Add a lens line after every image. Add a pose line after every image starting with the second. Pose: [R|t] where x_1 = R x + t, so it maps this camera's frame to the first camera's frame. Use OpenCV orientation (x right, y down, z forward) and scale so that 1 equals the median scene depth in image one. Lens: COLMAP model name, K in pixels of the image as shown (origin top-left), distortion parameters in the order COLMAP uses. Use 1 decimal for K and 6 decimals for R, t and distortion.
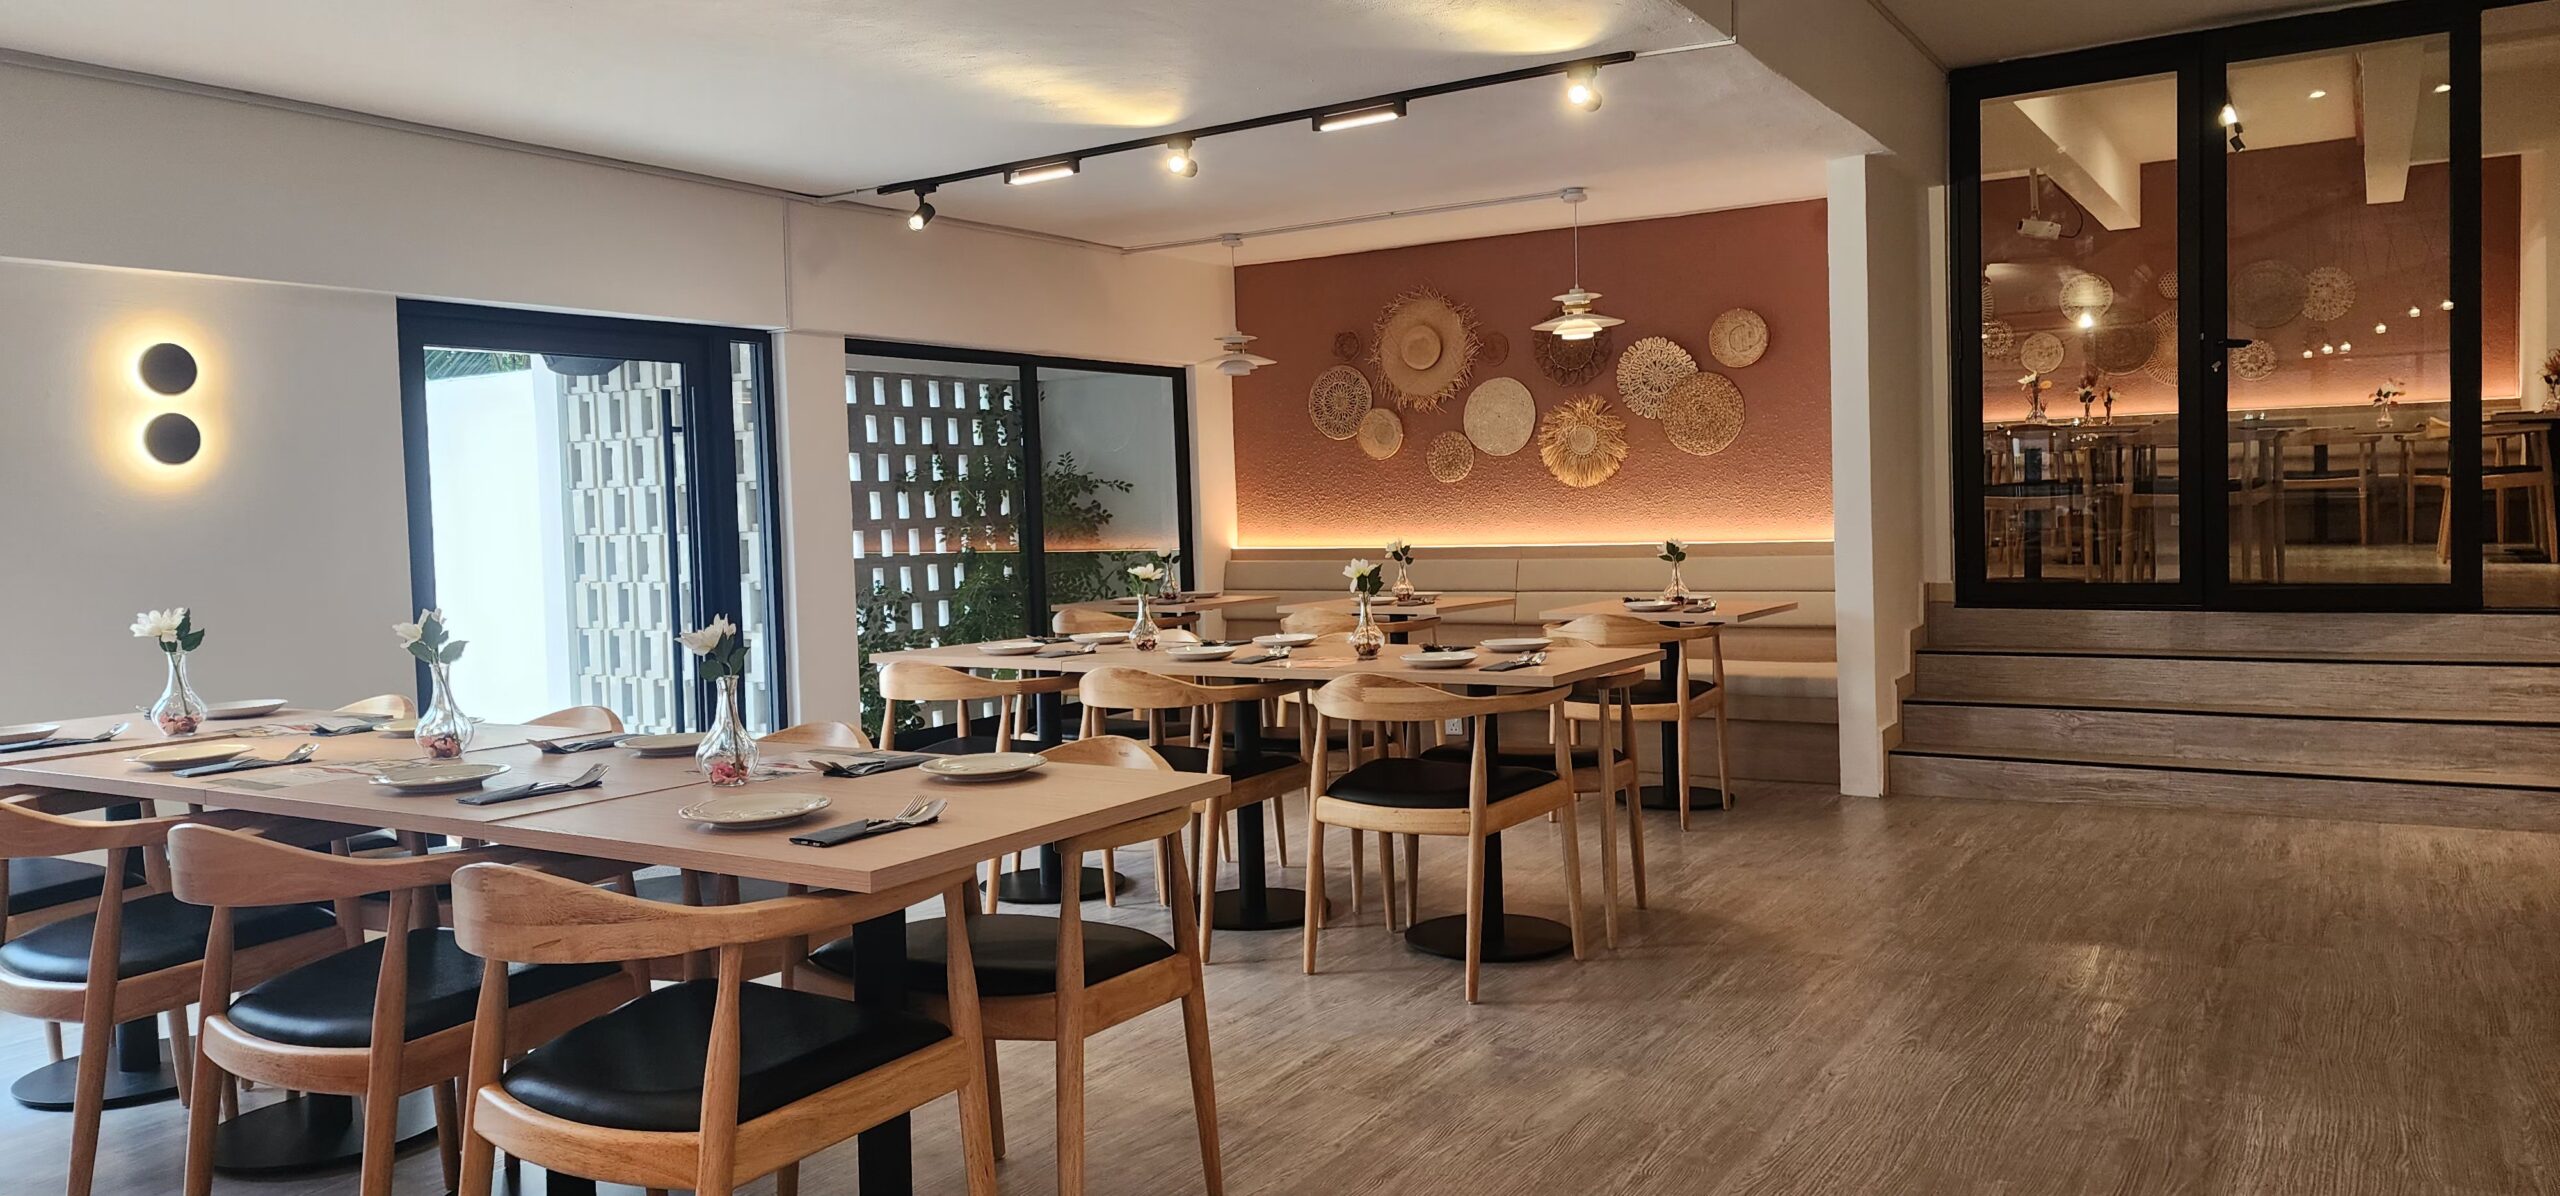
lens RADIAL K [[1733.1, 0, 1281.9], [0, 1733.1, 592.5], [0, 0, 1]] dist [-0.005180, -0.000770]
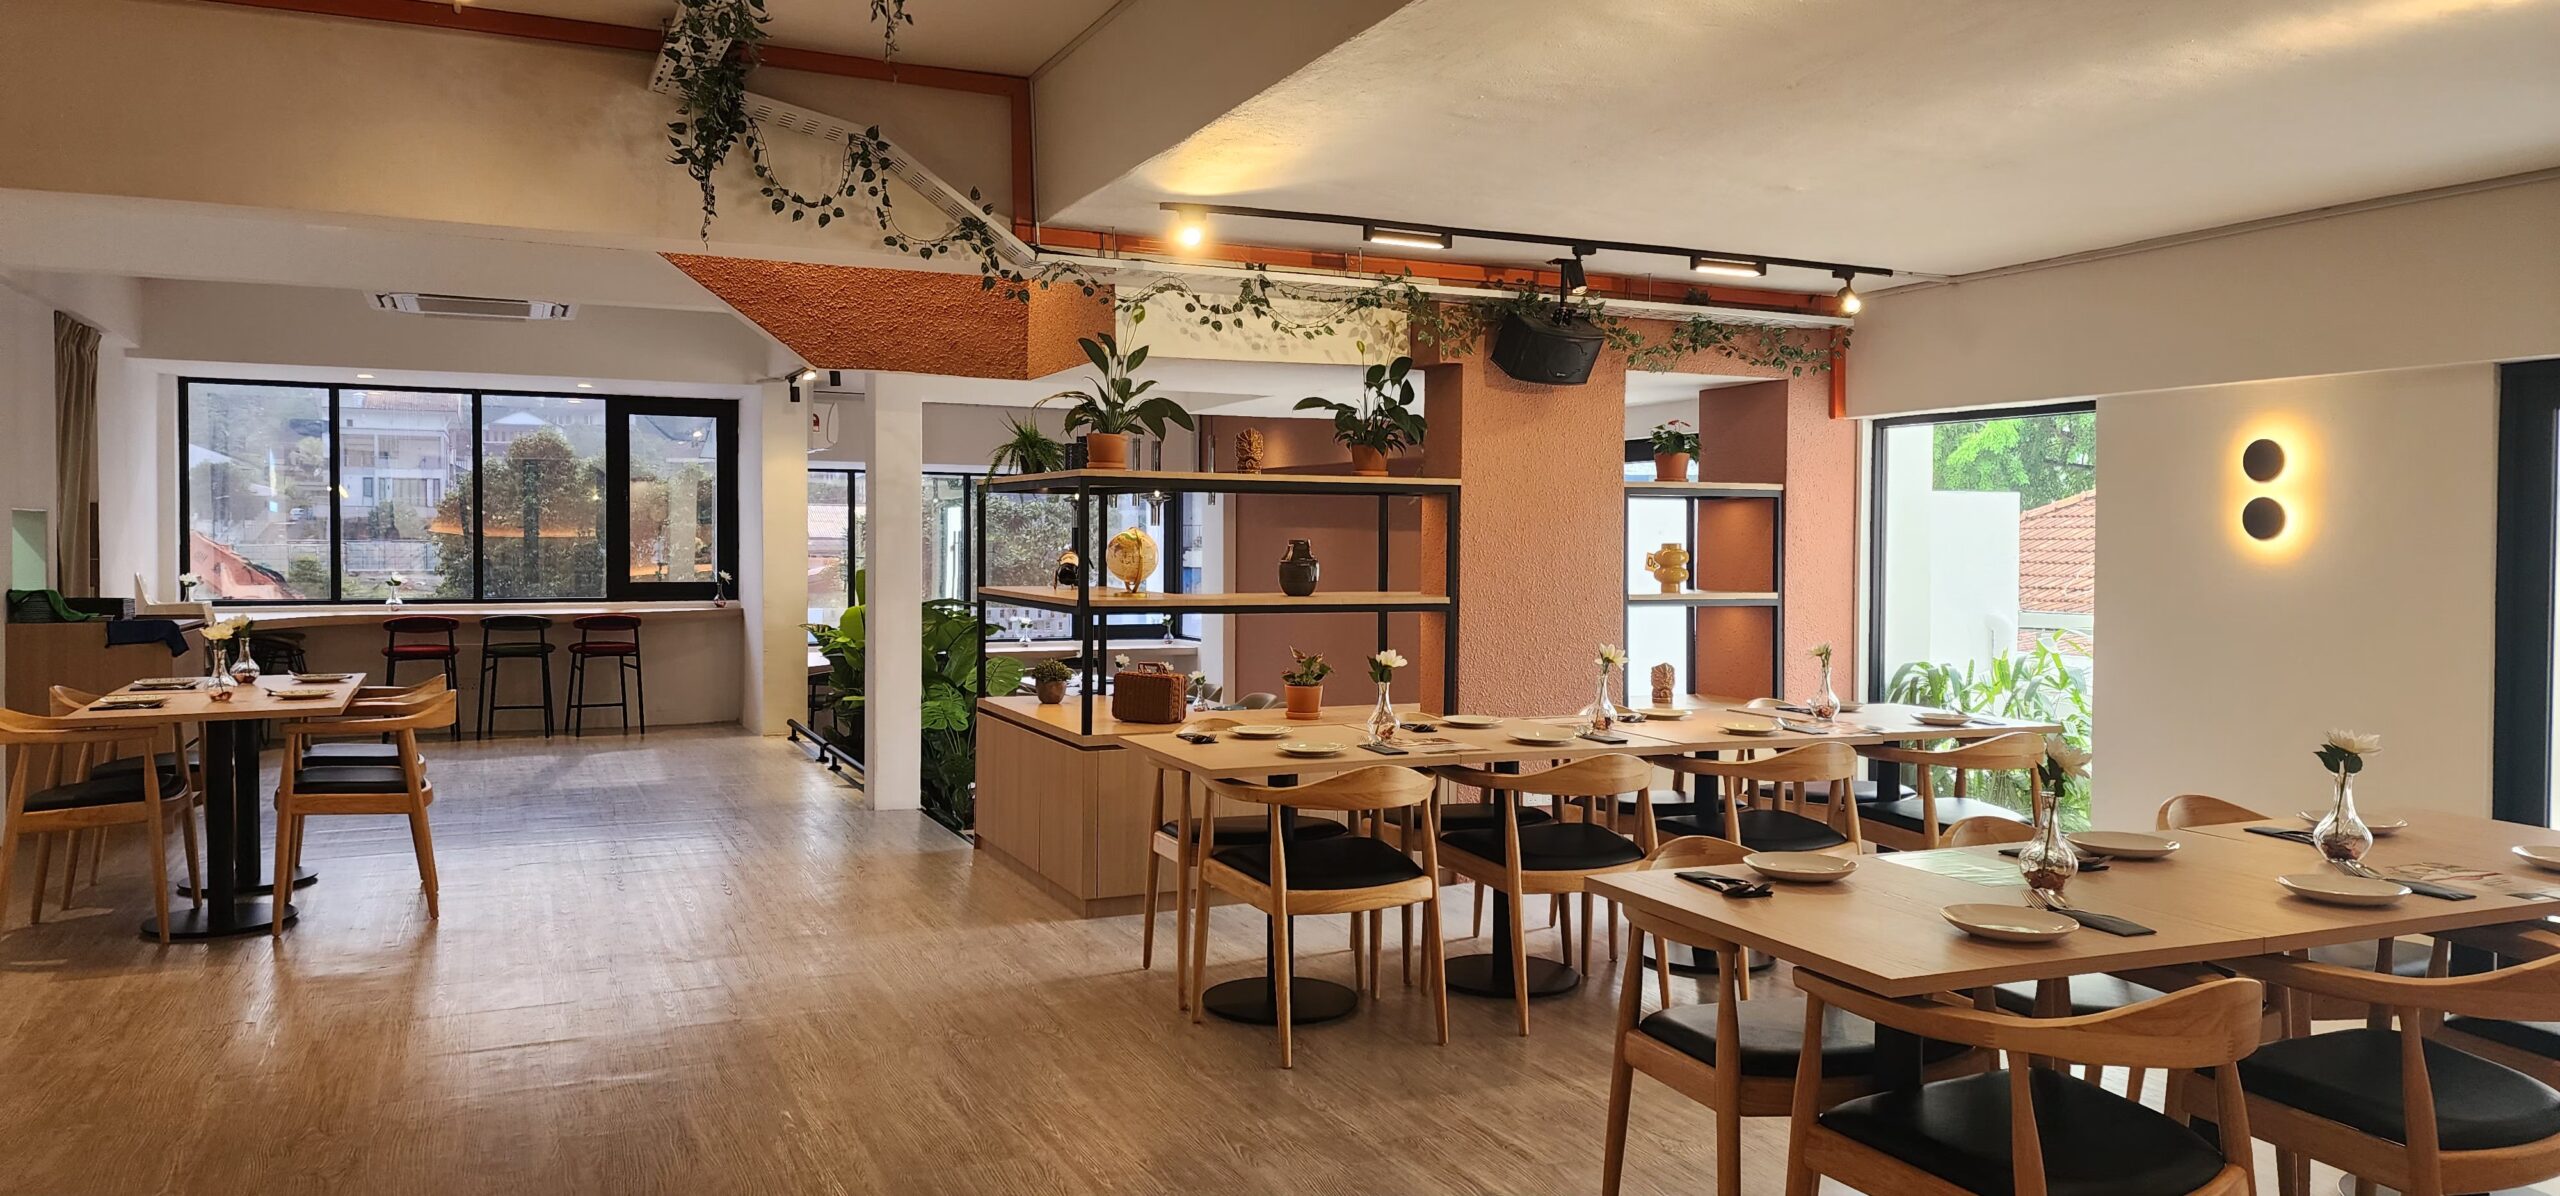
lens RADIAL K [[1733.1, 0, 1282.1], [0, 1733.1, 590.4], [0, 0, 1]] dist [-0.005180, -0.000770]
pose [[-0.555827, 0.057094, -0.829335, 1.041509], [-0.036218, 0.995028, 0.092775, -0.178770], [0.830508, 0.081604, -0.550996, 1.560818]]
